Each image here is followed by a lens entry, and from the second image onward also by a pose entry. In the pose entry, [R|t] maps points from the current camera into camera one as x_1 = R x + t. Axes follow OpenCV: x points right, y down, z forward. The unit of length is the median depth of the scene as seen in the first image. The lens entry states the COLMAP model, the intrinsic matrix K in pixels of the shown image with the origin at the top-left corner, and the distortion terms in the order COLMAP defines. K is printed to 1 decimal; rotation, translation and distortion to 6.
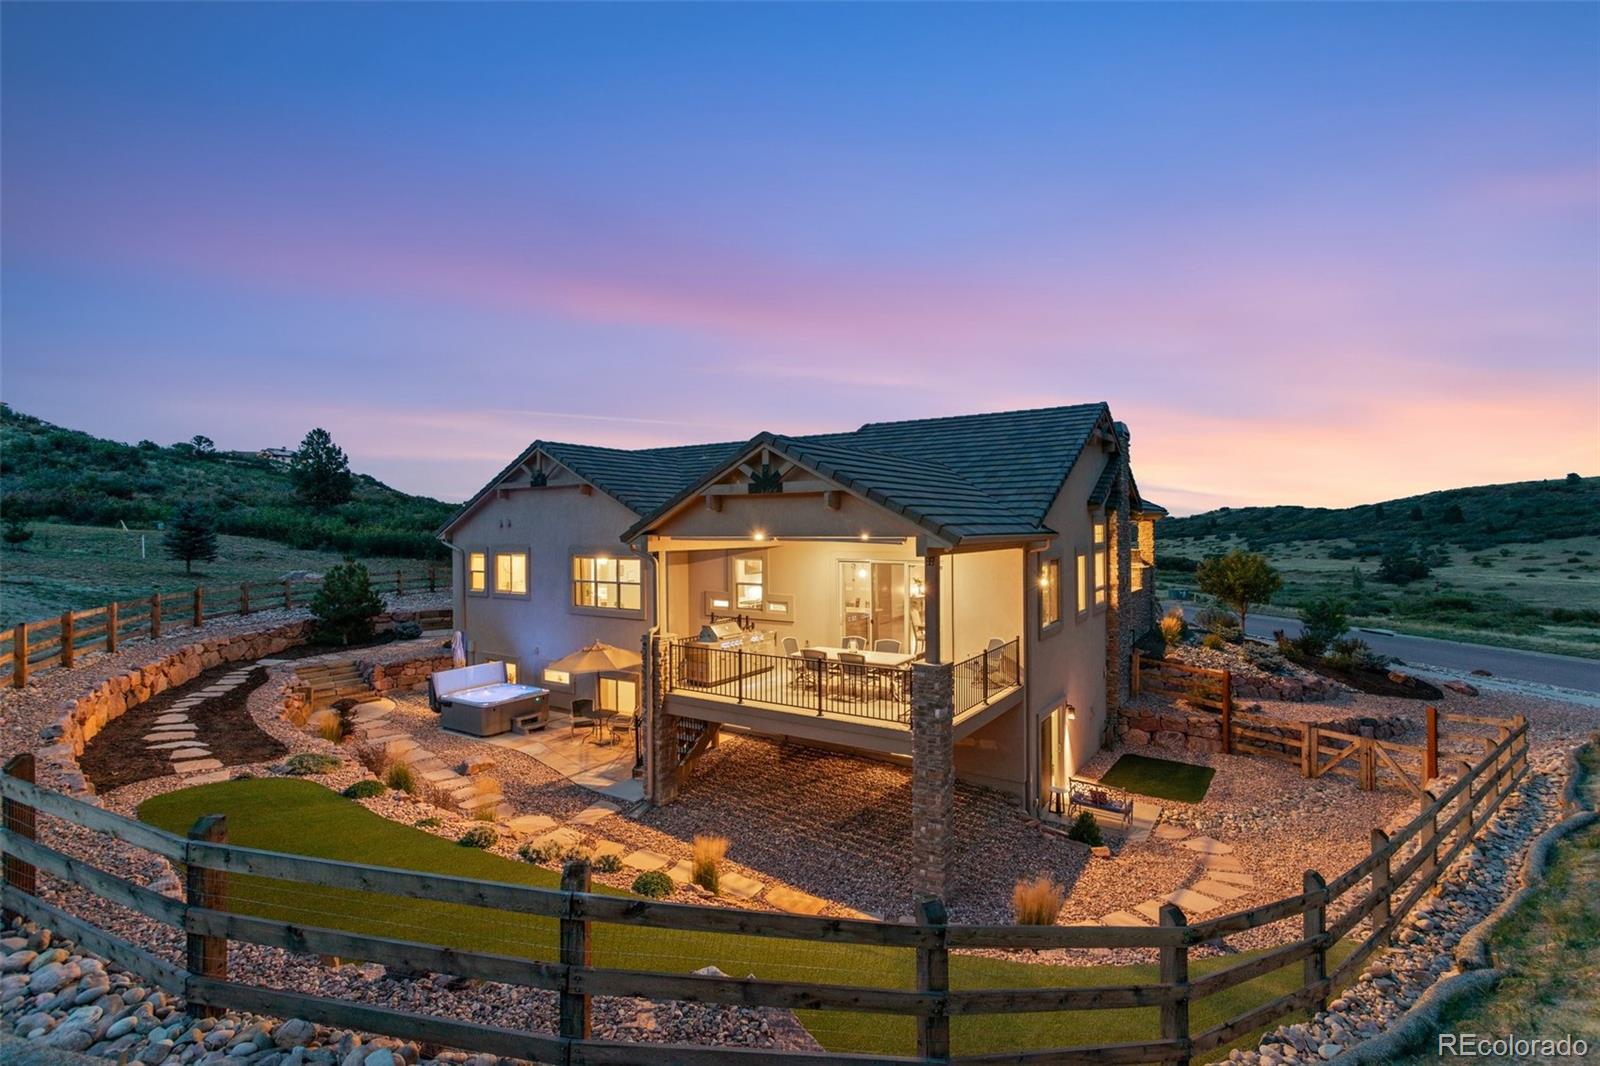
lens RADIAL K [[791.7, 0, 800.0], [0, 791.7, 533.0], [0, 0, 1]] dist [0.002009, 0.000312]
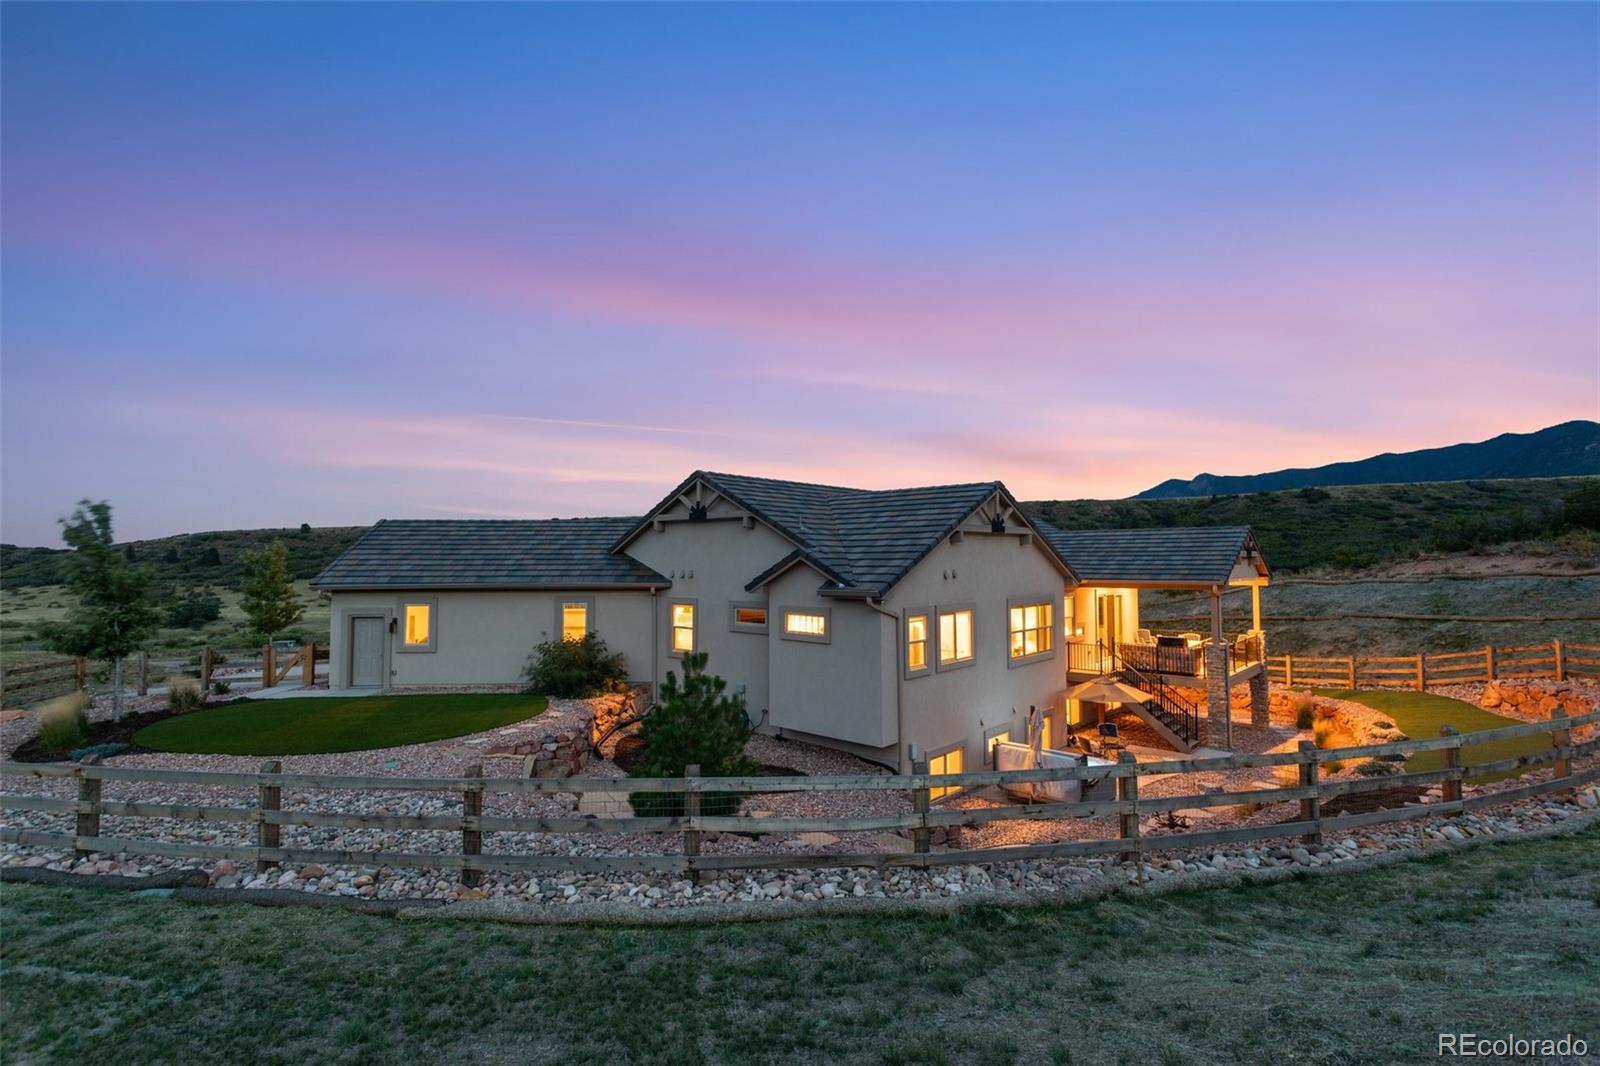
lens RADIAL K [[781.7, 0, 805.2], [0, 781.7, 573.8], [0, 0, 1]] dist [-0.001304, 0.000259]
pose [[0.092685, -0.000492, 0.995695, -1.257909], [0.014874, 0.999889, -0.000890, -0.013777], [-0.995584, 0.014892, 0.092682, 1.175007]]
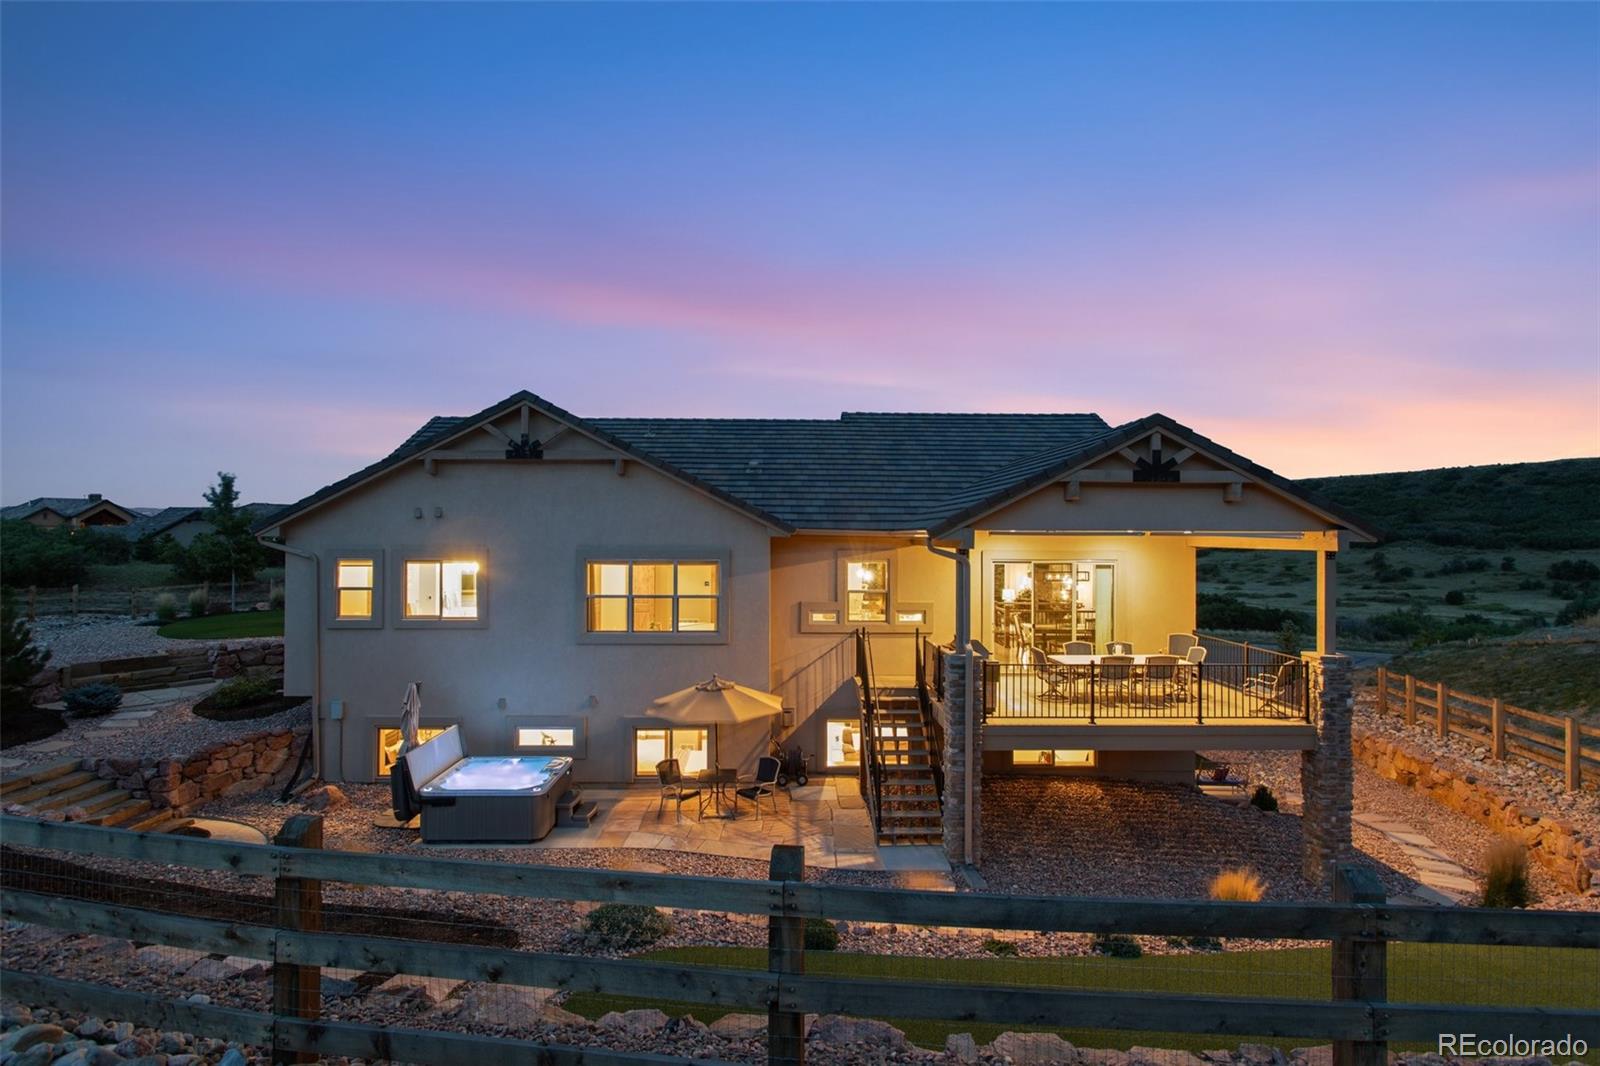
lens RADIAL K [[842.2, 0, 800.0], [0, 842.2, 533.0], [0, 0, 1]] dist [0.000133, -0.000230]
pose [[0.812462, 0.010934, 0.582912, -0.572620], [-0.004051, 0.999906, -0.013109, 0.013138], [-0.583000, 0.008289, 0.812430, 0.286391]]
